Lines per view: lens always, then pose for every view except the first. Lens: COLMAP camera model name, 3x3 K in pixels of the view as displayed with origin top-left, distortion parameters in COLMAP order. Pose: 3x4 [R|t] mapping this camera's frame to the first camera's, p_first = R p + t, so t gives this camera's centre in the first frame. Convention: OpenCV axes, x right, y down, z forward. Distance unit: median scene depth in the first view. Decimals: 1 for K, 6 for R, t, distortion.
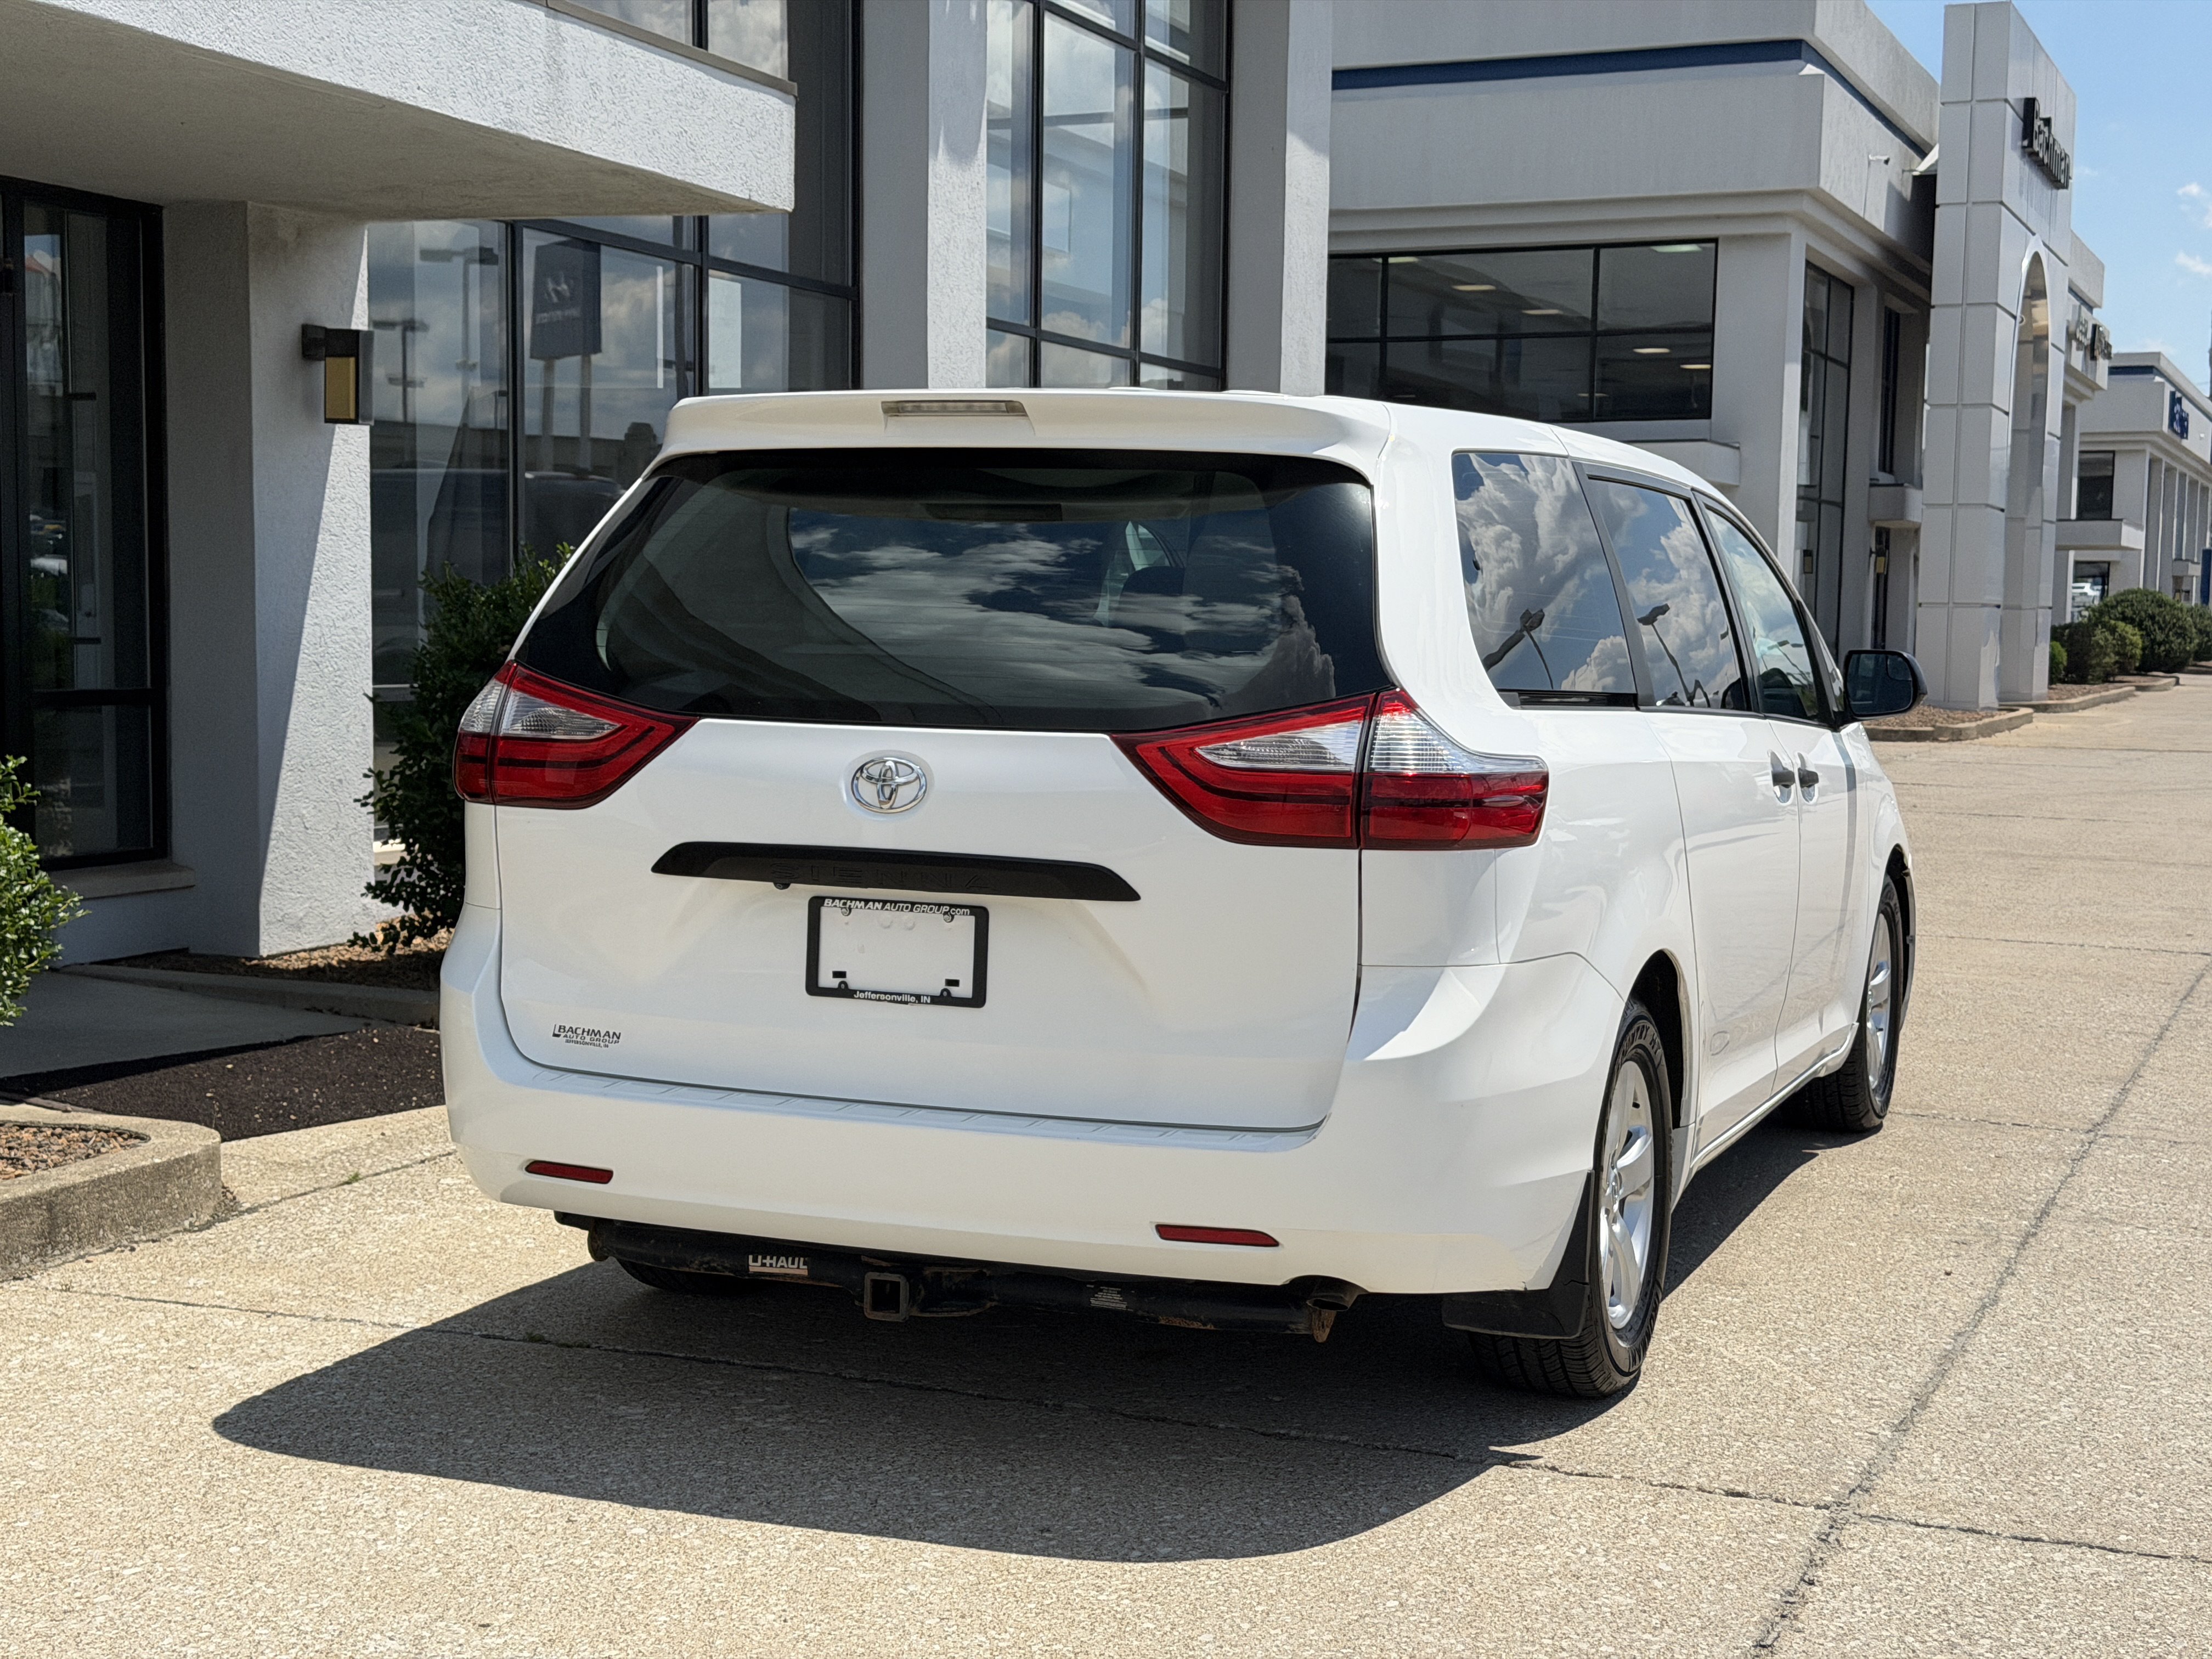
lens RADIAL K [[3070.8, 0, 1116.8], [0, 3070.8, 844.8], [0, 0, 1]] dist [0.121236, 0.000000]
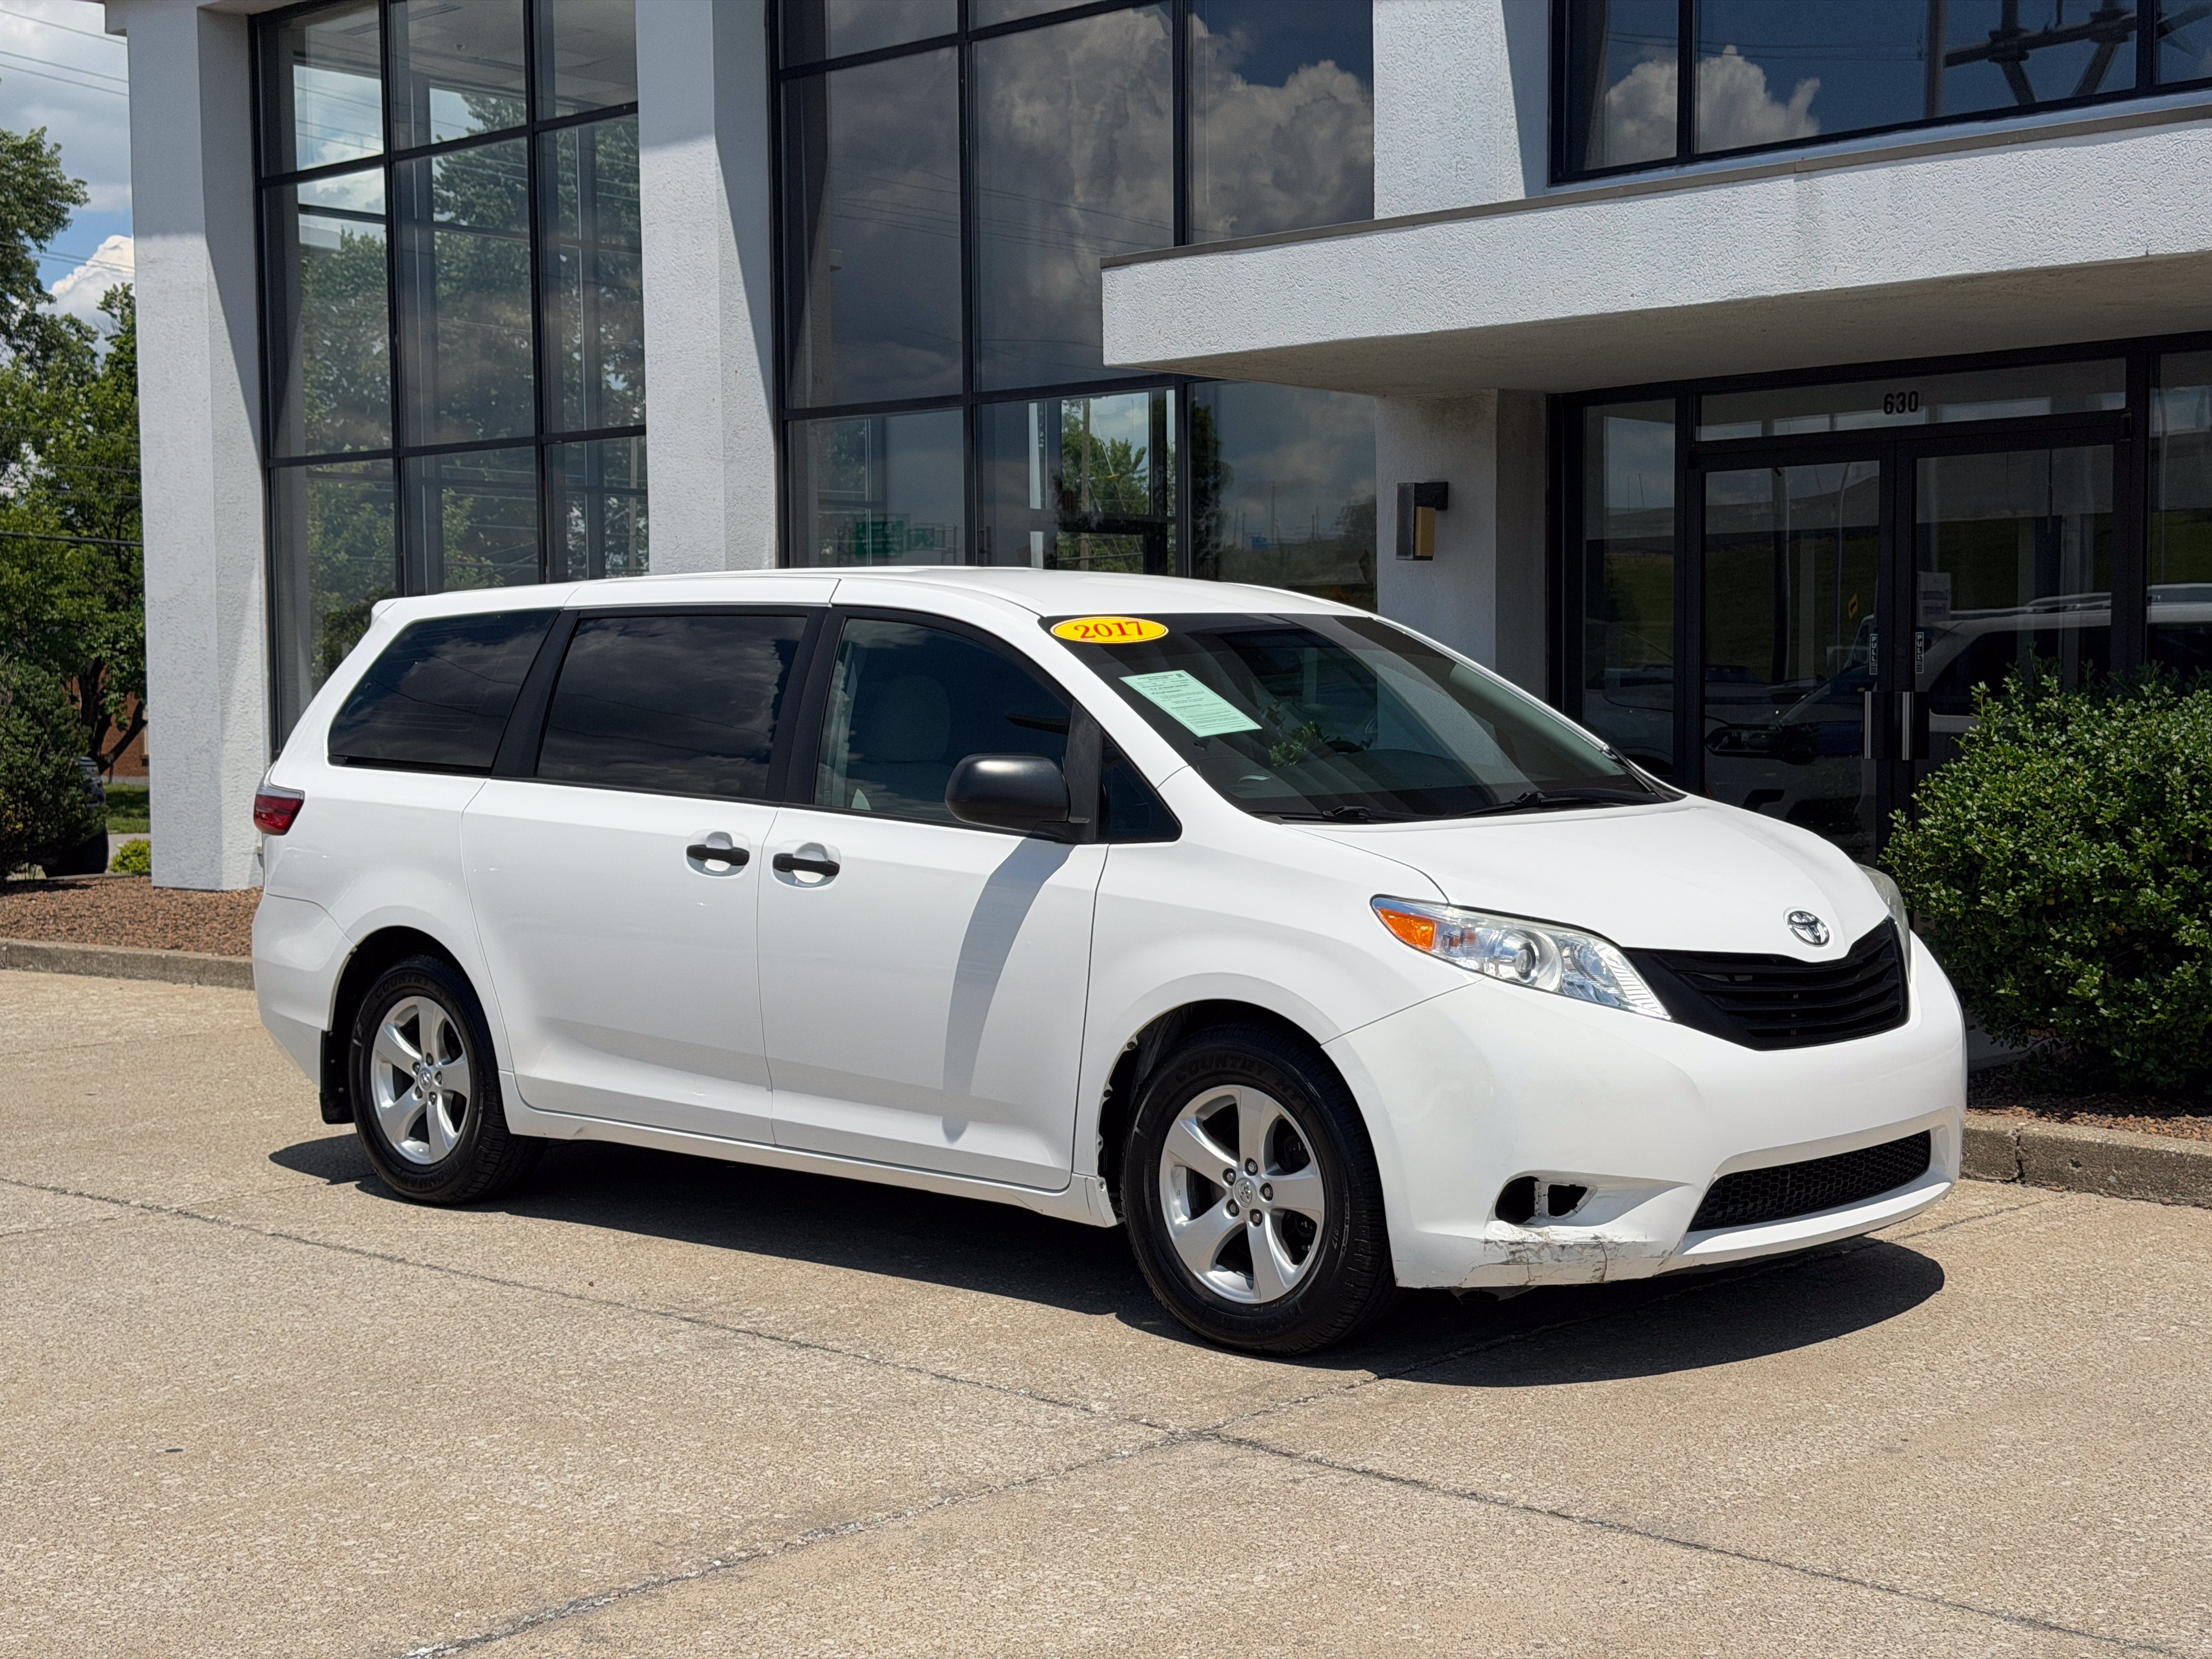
lens RADIAL K [[3070.8, 0, 1138.4], [0, 3070.8, 831.8], [0, 0, 1]] dist [0.121236, 0.000000]
pose [[-0.351225, 0.034085, -0.935670, 1.625717], [-0.068704, 0.995705, 0.062062, -0.147607], [0.933767, 0.086082, -0.347375, 2.028007]]
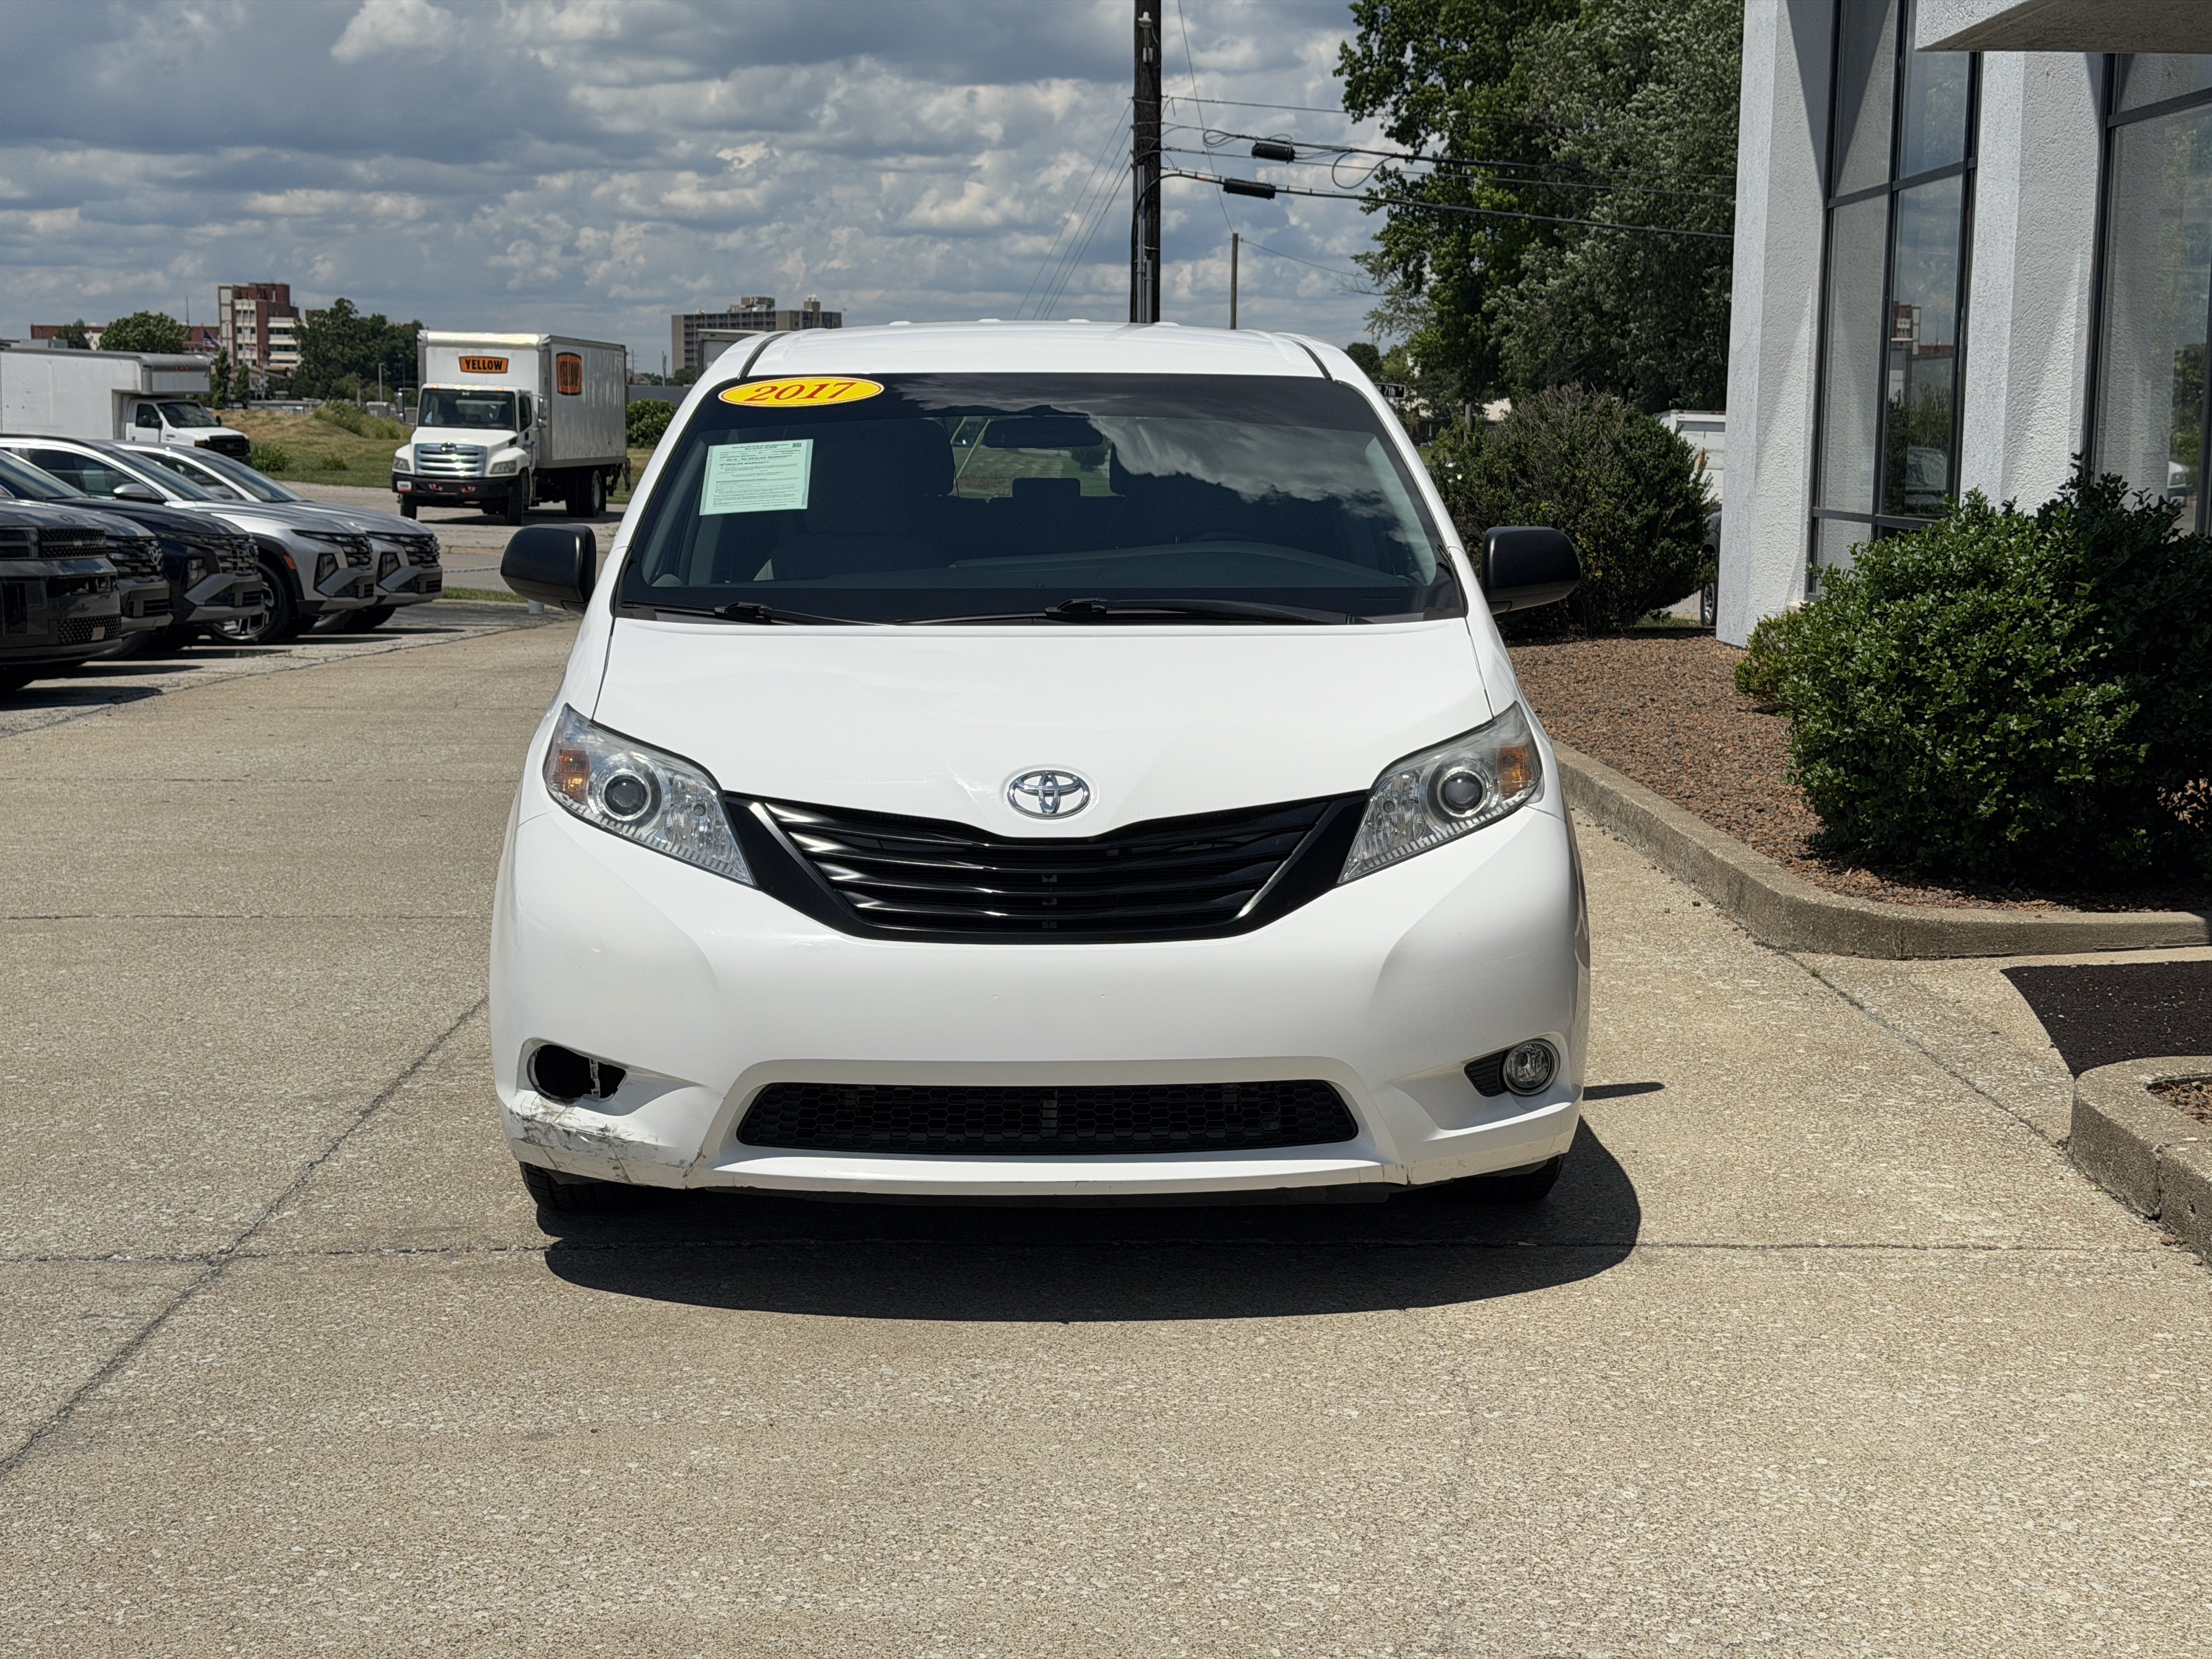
lens RADIAL K [[3070.8, 0, 1115.4], [0, 3070.8, 851.7], [0, 0, 1]] dist [0.121236, 0.000000]
pose [[-0.912195, 0.034222, -0.408325, 0.683417], [-0.052390, 0.978587, 0.199056, -0.227568], [0.406394, 0.202970, -0.890869, 2.750836]]
